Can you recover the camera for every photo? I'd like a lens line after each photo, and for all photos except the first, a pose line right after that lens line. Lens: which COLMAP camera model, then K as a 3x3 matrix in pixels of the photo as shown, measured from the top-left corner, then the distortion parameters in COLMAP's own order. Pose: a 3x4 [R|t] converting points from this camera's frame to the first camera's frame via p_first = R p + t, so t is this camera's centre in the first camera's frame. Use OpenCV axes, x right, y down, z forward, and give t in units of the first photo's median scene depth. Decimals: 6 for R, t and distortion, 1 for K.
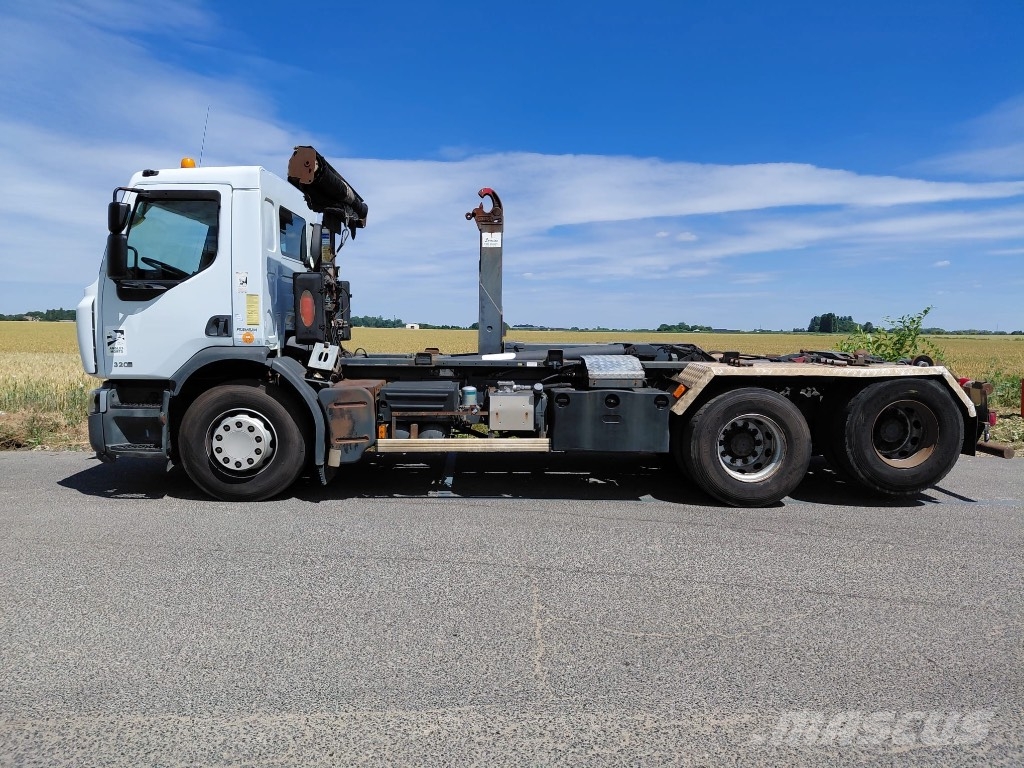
lens RADIAL K [[784.8, 0, 512.0], [0, 784.8, 384.0], [0, 0, 1]] dist [0.017728, -0.008285]
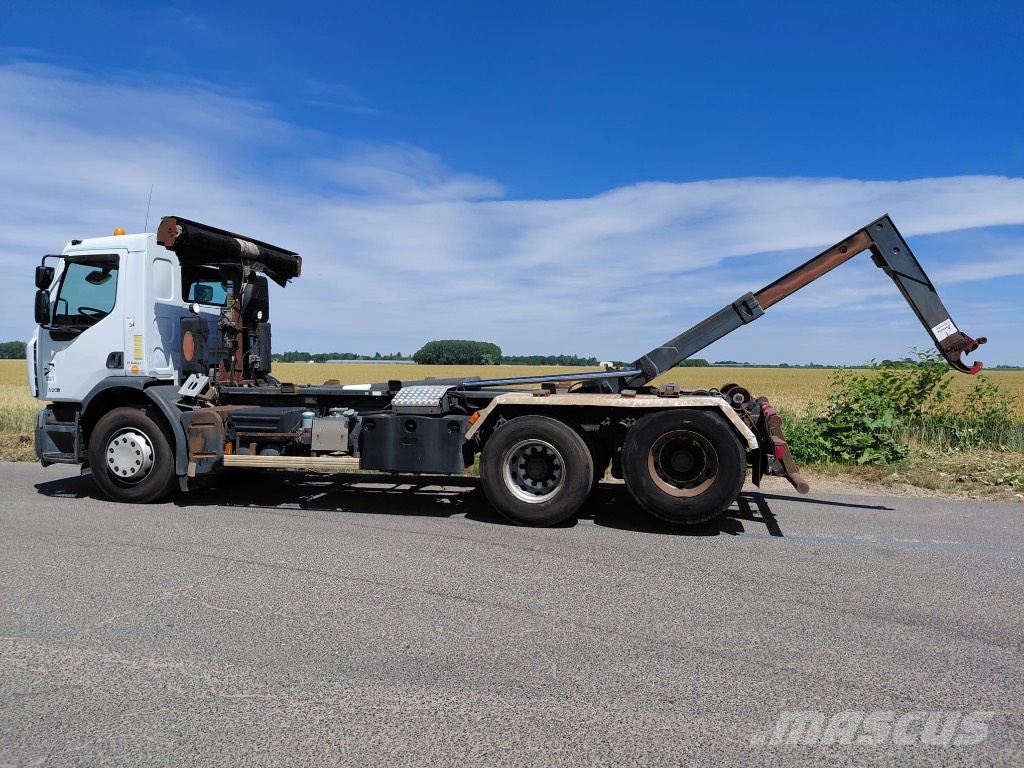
lens RADIAL K [[798.5, 0, 512.4], [0, 798.5, 365.2], [0, 0, 1]] dist [-0.003352, -0.006825]
pose [[0.968588, -0.001851, -0.248663, 0.548385], [-0.016200, 0.997378, -0.070526, 0.012991], [0.248142, 0.072339, 0.966019, -0.066783]]
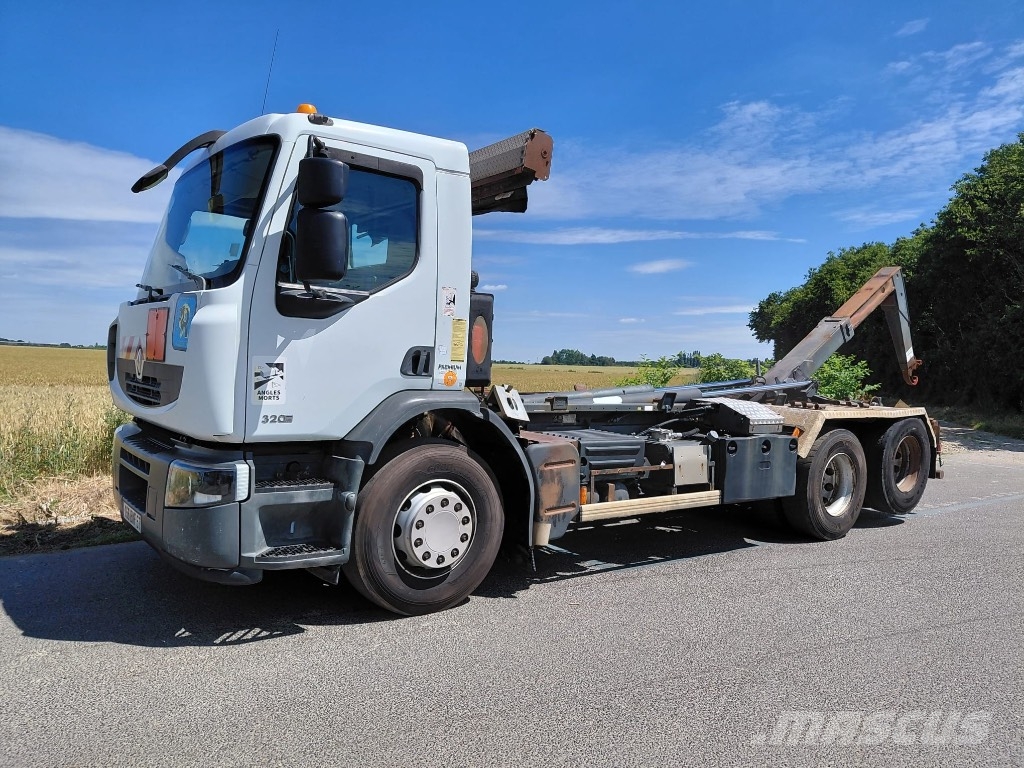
lens RADIAL K [[777.1, 0, 491.2], [0, 777.1, 379.7], [0, 0, 1]] dist [0.100365, -0.004139]
pose [[0.808046, 0.010054, 0.589034, -0.715285], [0.010260, 0.999463, -0.031133, -0.034758], [-0.589030, 0.031200, 0.807508, 0.401571]]
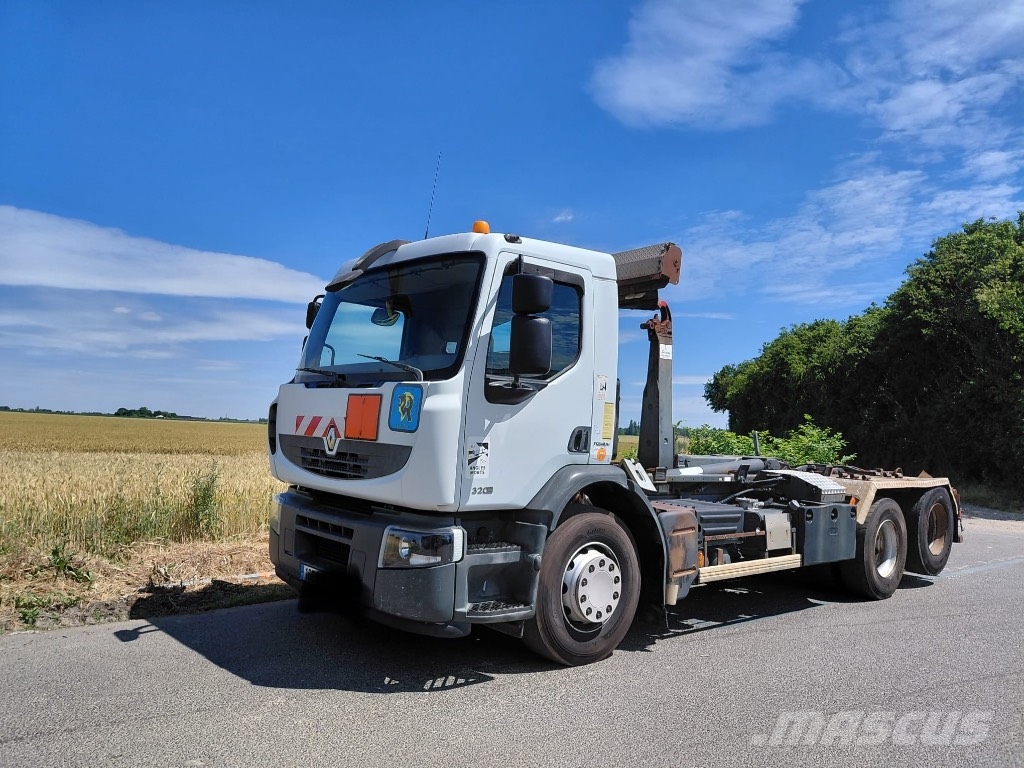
lens RADIAL K [[783.8, 0, 479.6], [0, 783.8, 384.6], [0, 0, 1]] dist [0.115173, -0.145954]
pose [[0.773511, 0.059401, 0.630993, -0.949005], [0.009602, 0.994386, -0.105380, -0.045543], [-0.633710, 0.087572, 0.768598, 0.438001]]
